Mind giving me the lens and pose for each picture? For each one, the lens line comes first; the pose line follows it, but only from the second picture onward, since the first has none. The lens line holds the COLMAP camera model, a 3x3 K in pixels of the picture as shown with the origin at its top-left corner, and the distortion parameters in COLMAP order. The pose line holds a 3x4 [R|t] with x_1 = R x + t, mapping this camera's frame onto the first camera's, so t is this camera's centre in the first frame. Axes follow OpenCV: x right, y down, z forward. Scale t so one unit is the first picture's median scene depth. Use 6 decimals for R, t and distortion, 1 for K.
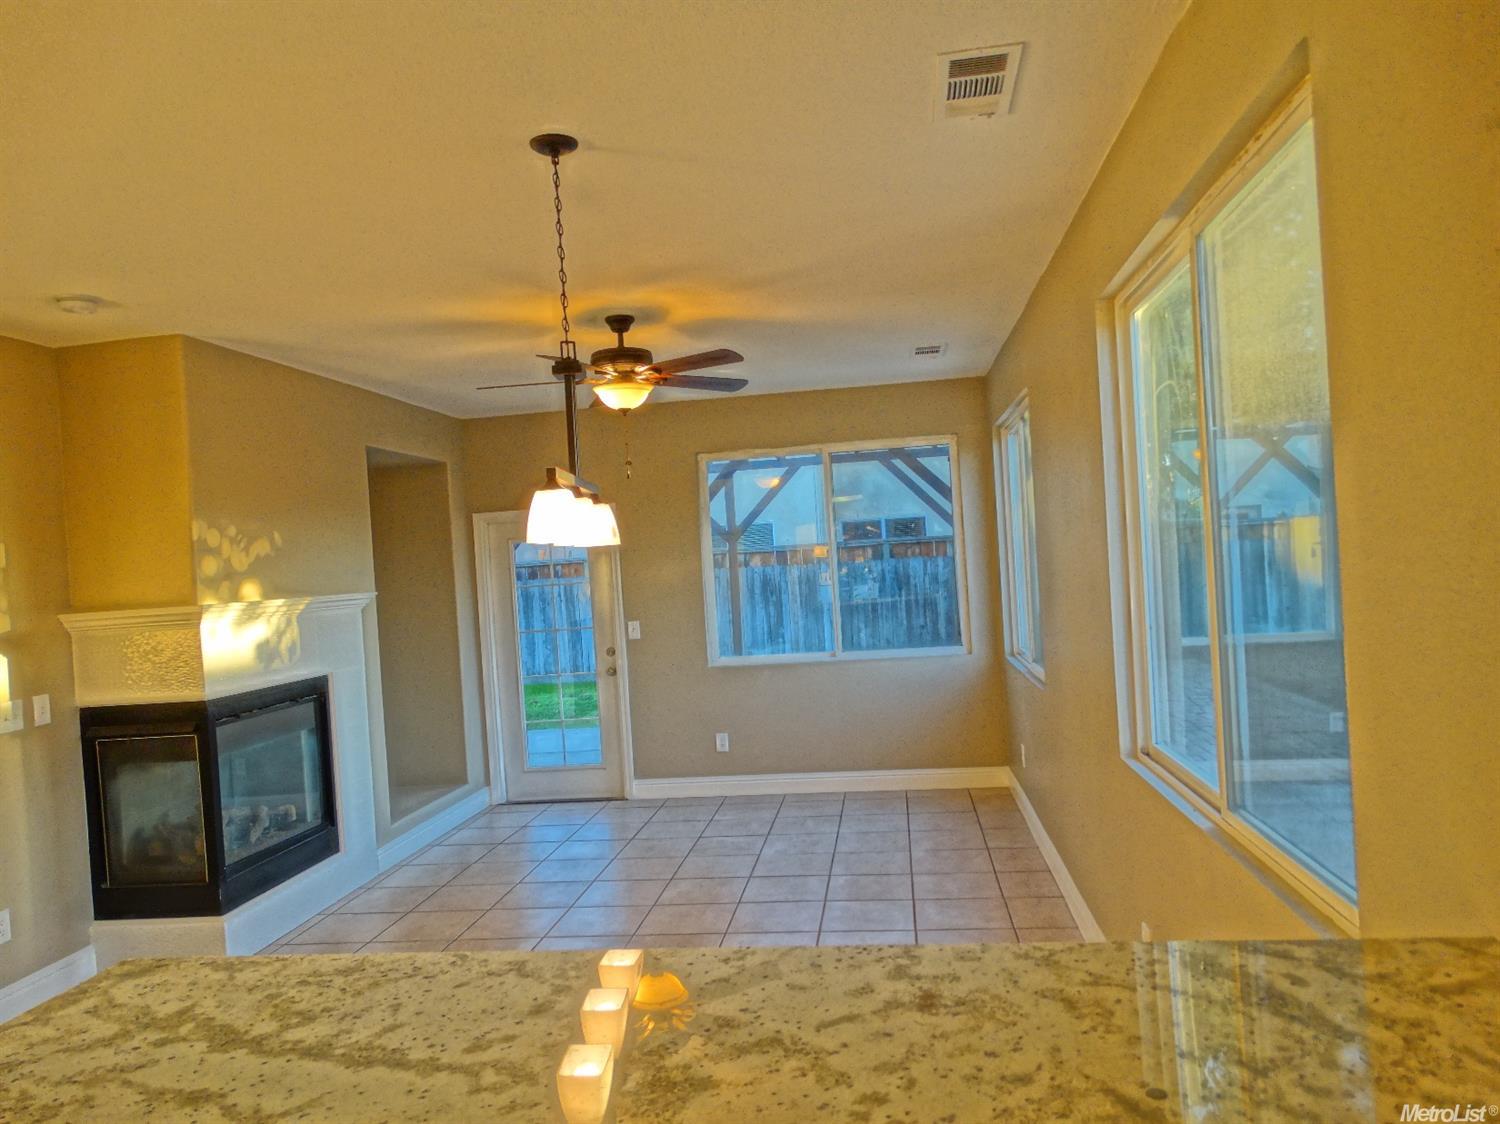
lens RADIAL K [[1063.8, 0, 755.6], [0, 1063.8, 566.7], [0, 0, 1]] dist [-0.002742, 0.000977]
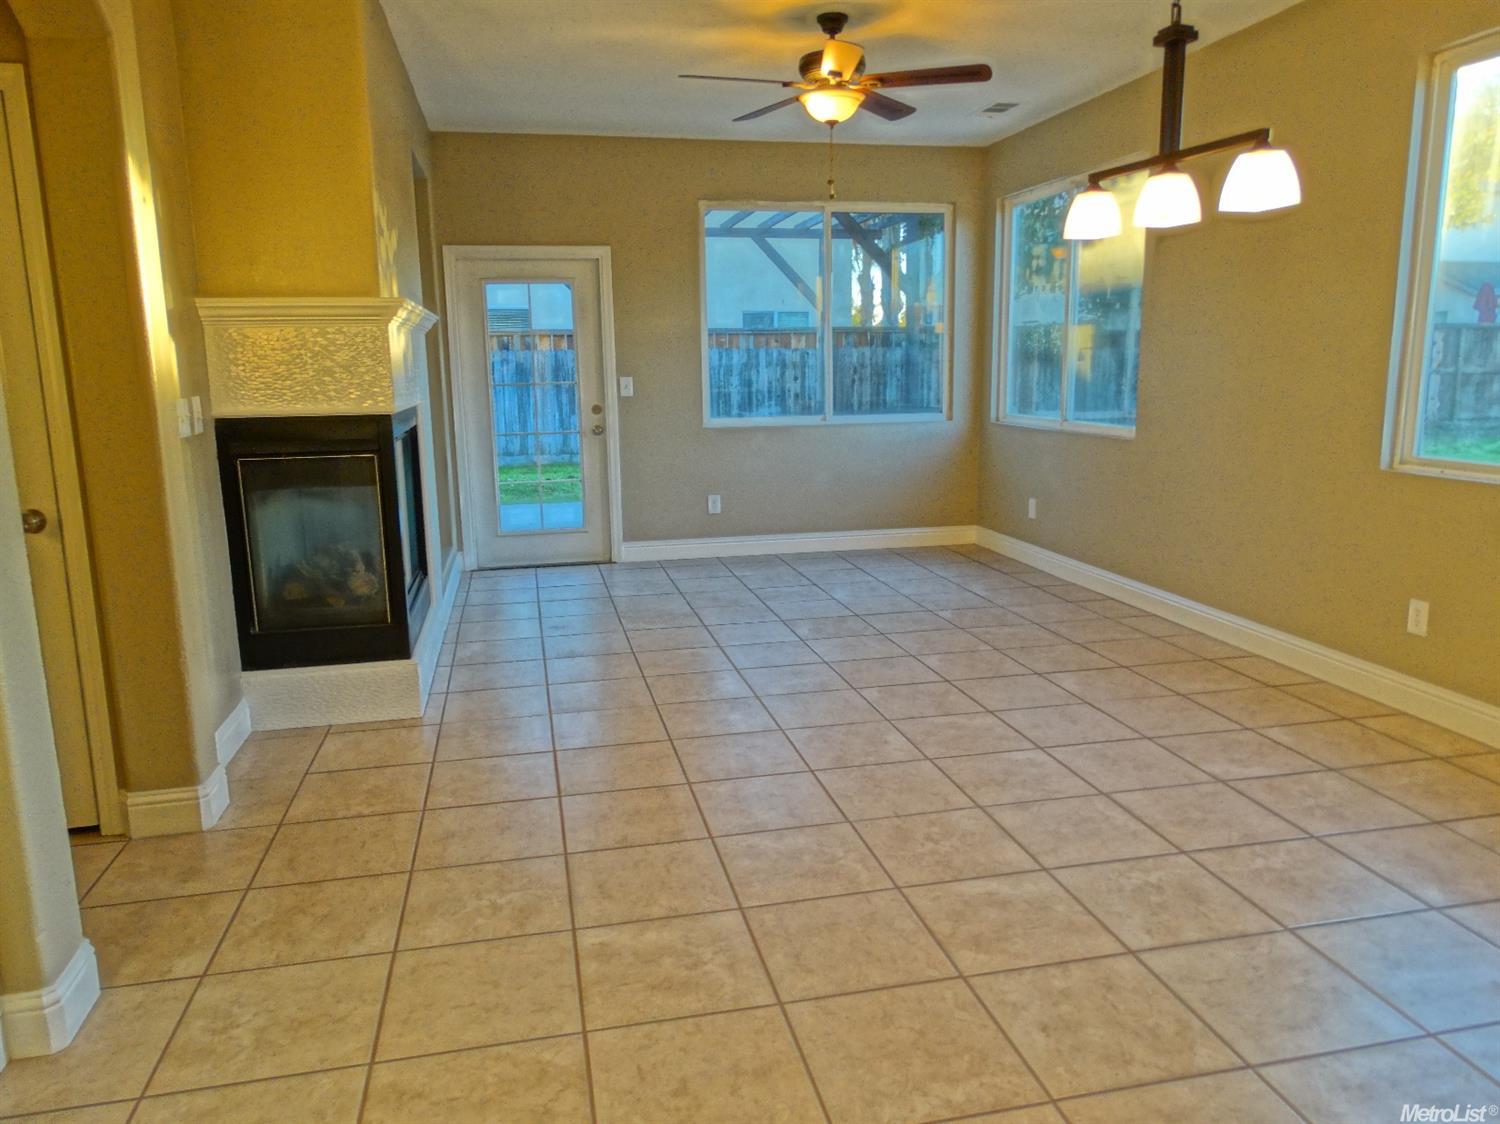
lens RADIAL K [[1069.9, 0, 751.7], [0, 1069.9, 557.5], [0, 0, 1]] dist [0.002069, -0.004255]
pose [[0.942983, -0.011744, 0.332635, -0.444277], [-0.042770, 0.986817, 0.156088, 0.076364], [-0.330082, -0.161415, 0.930049, 0.069059]]
